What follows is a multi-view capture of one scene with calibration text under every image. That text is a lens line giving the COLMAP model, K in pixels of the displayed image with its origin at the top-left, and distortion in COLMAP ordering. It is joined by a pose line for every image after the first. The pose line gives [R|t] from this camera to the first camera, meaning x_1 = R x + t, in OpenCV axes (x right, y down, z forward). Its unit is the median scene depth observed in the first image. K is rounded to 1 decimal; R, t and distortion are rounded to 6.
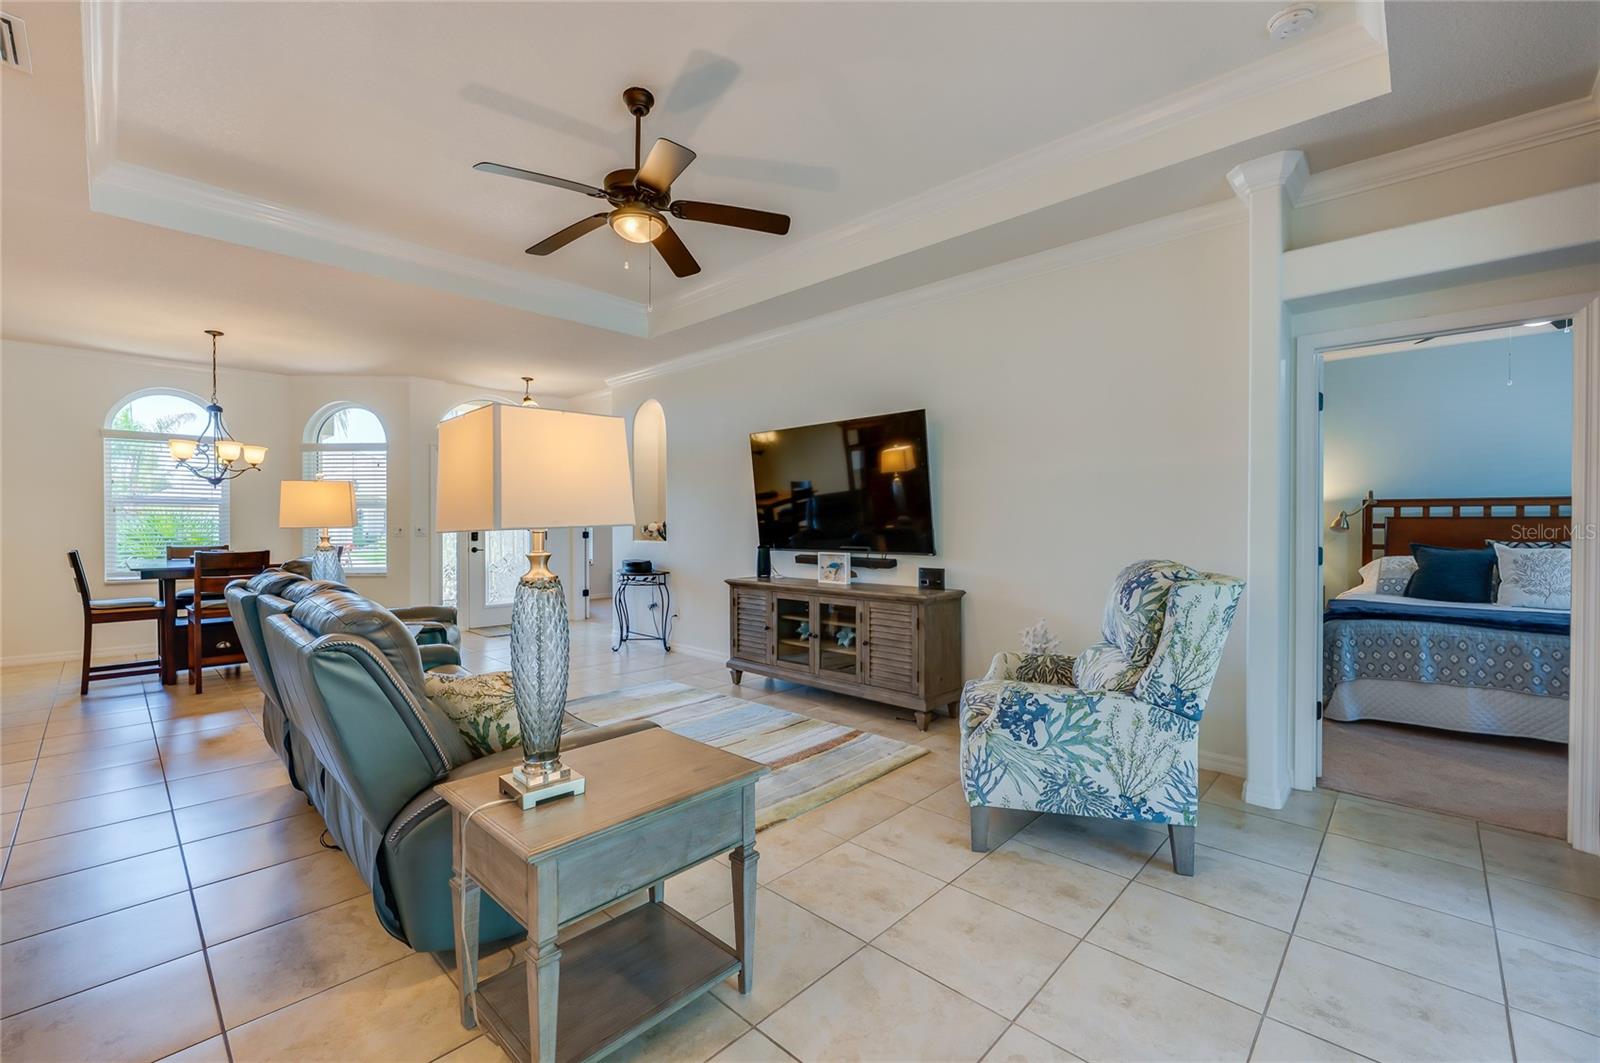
lens RADIAL K [[676.6, 0, 791.9], [0, 676.6, 530.1], [0, 0, 1]] dist [-0.017666, 0.003175]
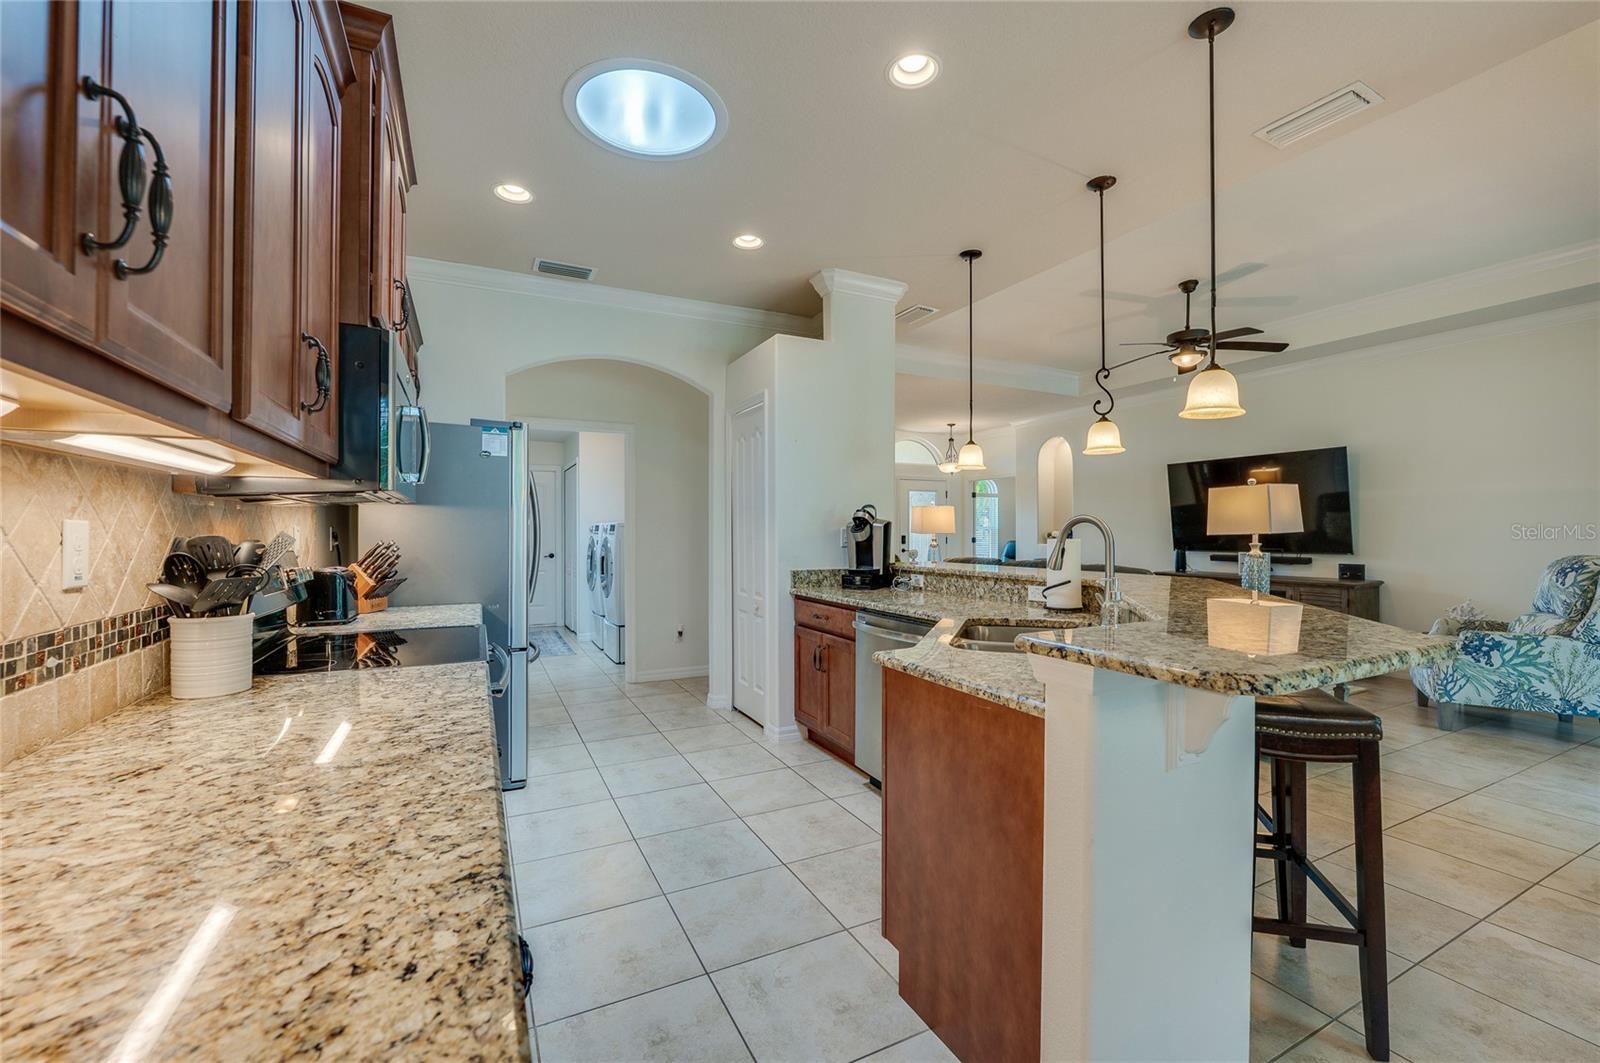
lens RADIAL K [[651.4, 0, 814.4], [0, 651.4, 533.7], [0, 0, 1]] dist [-0.013791, 0.000751]
pose [[0.942025, 0.001517, -0.335540, -0.415435], [-0.003733, 0.999975, -0.005960, 0.008350], [0.335523, 0.006868, 0.942007, -0.637418]]
